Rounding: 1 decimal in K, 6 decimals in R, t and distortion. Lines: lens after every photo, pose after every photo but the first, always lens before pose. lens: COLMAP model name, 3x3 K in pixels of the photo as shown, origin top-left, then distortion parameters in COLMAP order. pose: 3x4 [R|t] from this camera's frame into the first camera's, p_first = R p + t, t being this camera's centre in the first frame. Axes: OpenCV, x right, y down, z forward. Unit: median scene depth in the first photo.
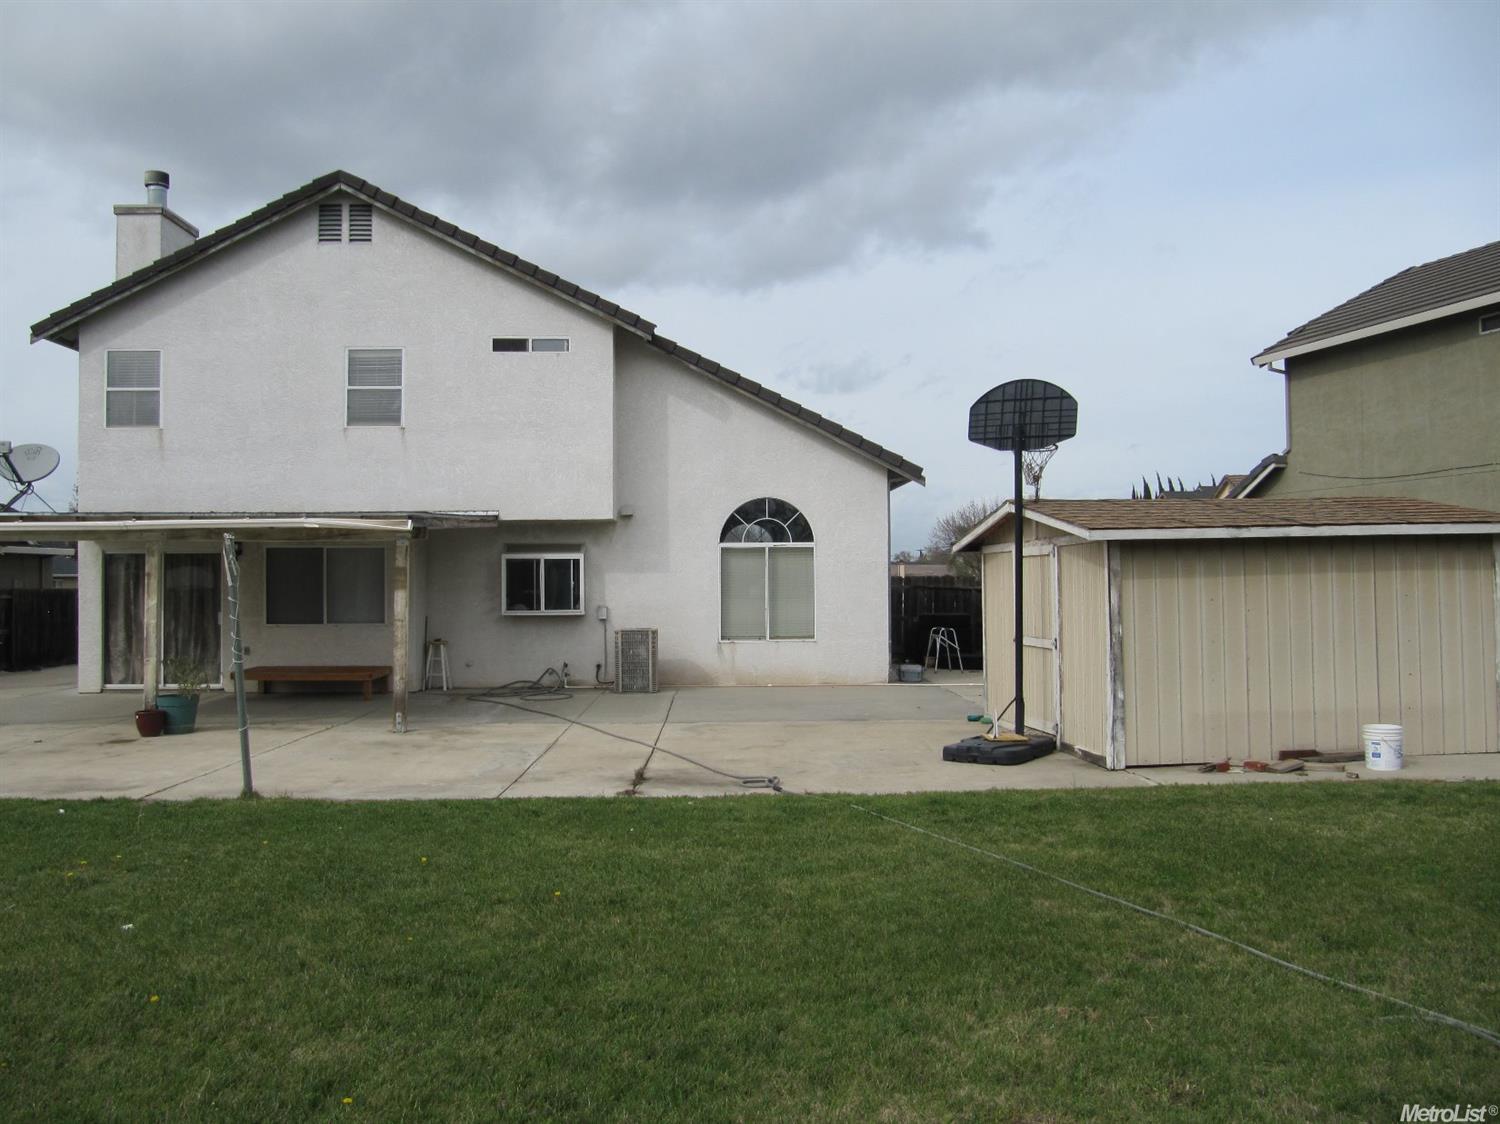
lens RADIAL K [[1239.6, 0, 753.5], [0, 1239.6, 560.1], [0, 0, 1]] dist [-0.051762, 0.027038]
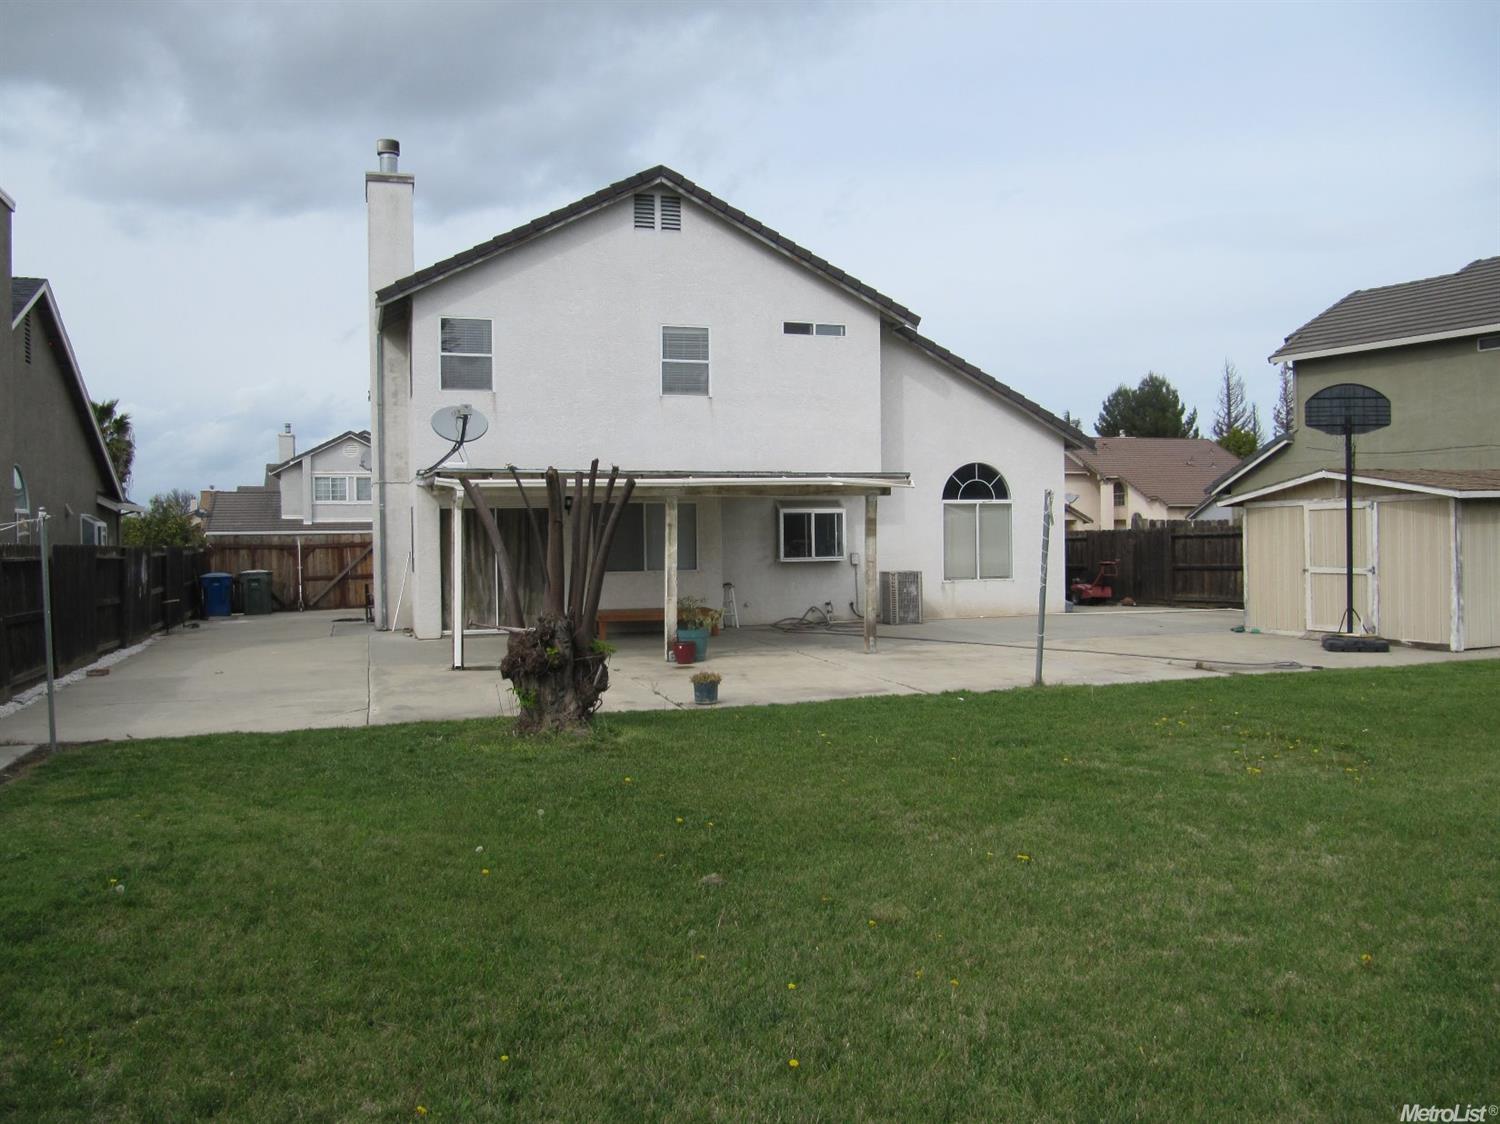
lens RADIAL K [[1239.6, 0, 742.9], [0, 1239.6, 556.1], [0, 0, 1]] dist [-0.051762, 0.027038]
pose [[0.961041, -0.010515, 0.276204, -0.570470], [0.002466, 0.999563, 0.029473, 0.005078], [-0.276393, -0.027644, 0.960647, -0.107835]]
